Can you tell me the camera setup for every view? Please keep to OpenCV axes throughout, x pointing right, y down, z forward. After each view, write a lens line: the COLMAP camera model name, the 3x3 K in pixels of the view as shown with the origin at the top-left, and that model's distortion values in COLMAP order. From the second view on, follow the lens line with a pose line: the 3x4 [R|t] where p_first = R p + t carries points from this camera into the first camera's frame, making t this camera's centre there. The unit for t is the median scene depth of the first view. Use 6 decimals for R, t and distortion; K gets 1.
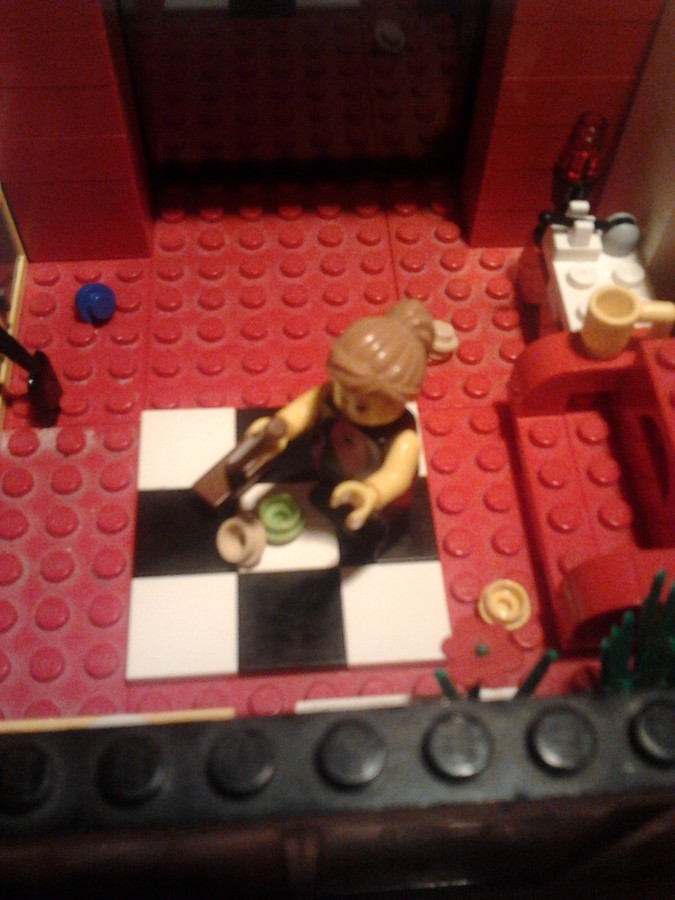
lens RADIAL K [[920.2, 0, 348.2], [0, 920.2, 473.7], [0, 0, 1]] dist [-0.014151, -0.020381]
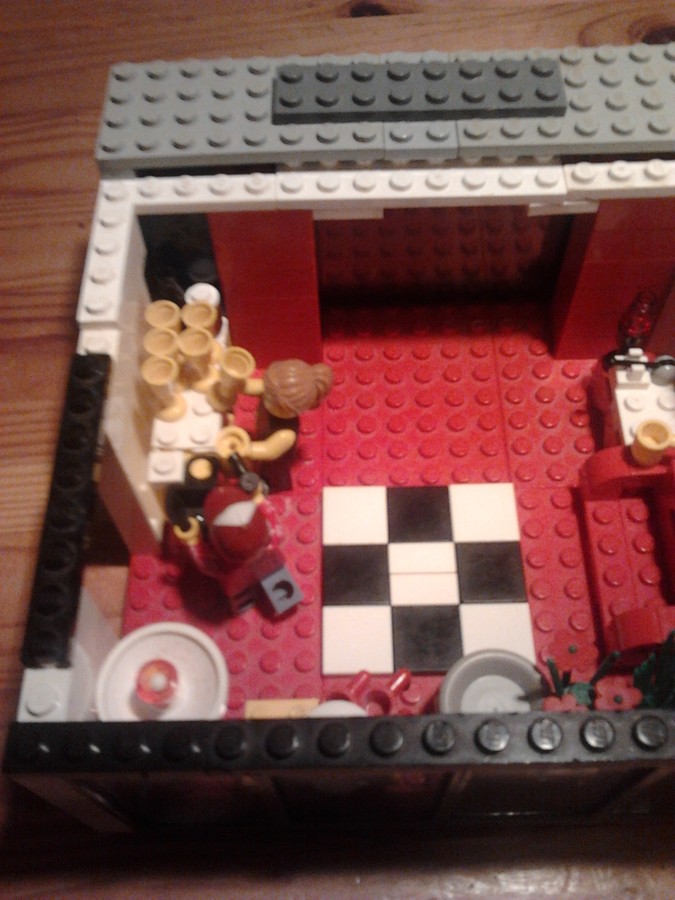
lens RADIAL K [[923.5, 0, 304.9], [0, 923.5, 482.4], [0, 0, 1]] dist [-0.002145, -0.026555]
pose [[0.992901, 0.022958, -0.116708, -0.083926], [-0.015338, 0.997717, 0.065770, -0.178665], [0.117952, -0.063513, 0.990986, -0.484399]]
